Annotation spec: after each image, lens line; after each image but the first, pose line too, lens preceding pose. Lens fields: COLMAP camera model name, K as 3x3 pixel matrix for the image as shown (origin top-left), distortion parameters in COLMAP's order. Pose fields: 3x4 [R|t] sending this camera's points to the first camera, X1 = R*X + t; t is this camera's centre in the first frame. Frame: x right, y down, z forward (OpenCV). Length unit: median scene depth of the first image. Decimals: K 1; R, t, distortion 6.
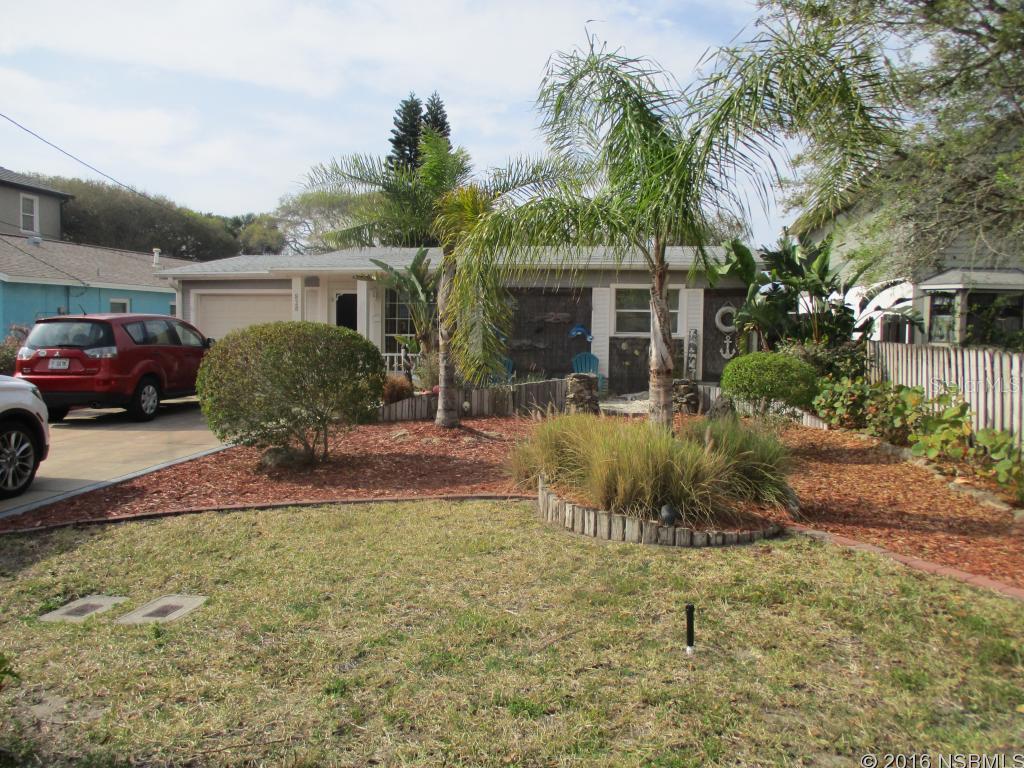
lens RADIAL K [[852.7, 0, 520.3], [0, 852.7, 367.9], [0, 0, 1]] dist [-0.027265, -0.002073]
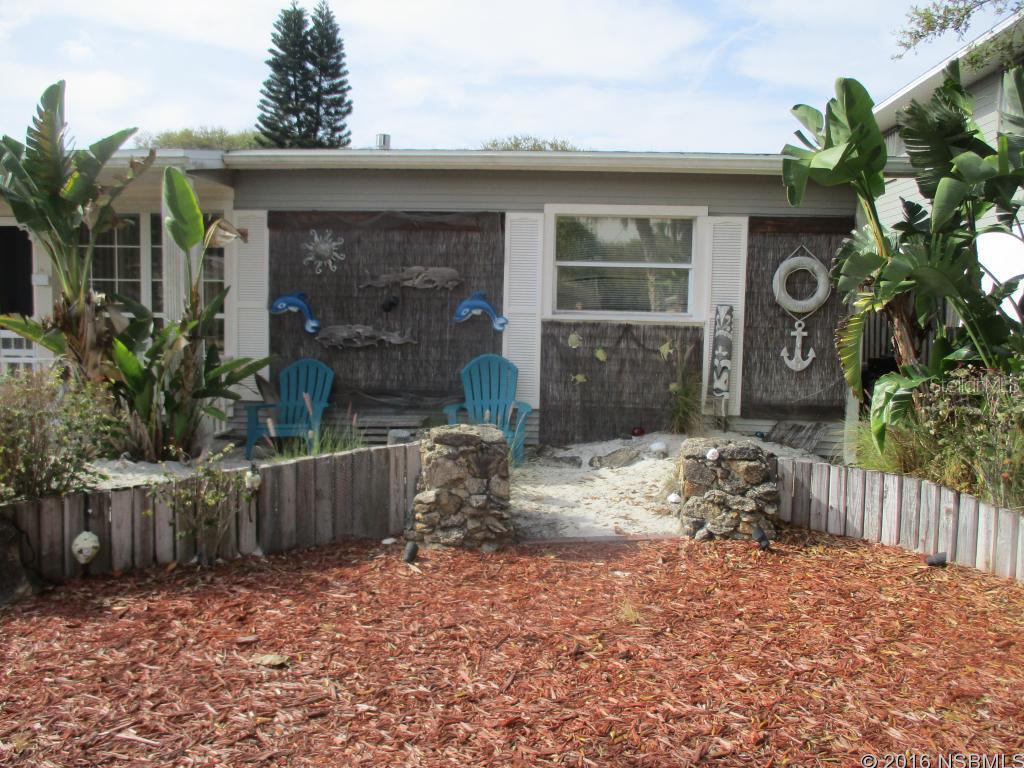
lens RADIAL K [[852.7, 0, 520.3], [0, 852.7, 367.9], [0, 0, 1]] dist [-0.027265, -0.002073]
pose [[0.997105, 0.002621, 0.075991, 0.058373], [-0.004721, 0.999612, 0.027469, -0.023618], [-0.075889, -0.027748, 0.996730, 0.545320]]
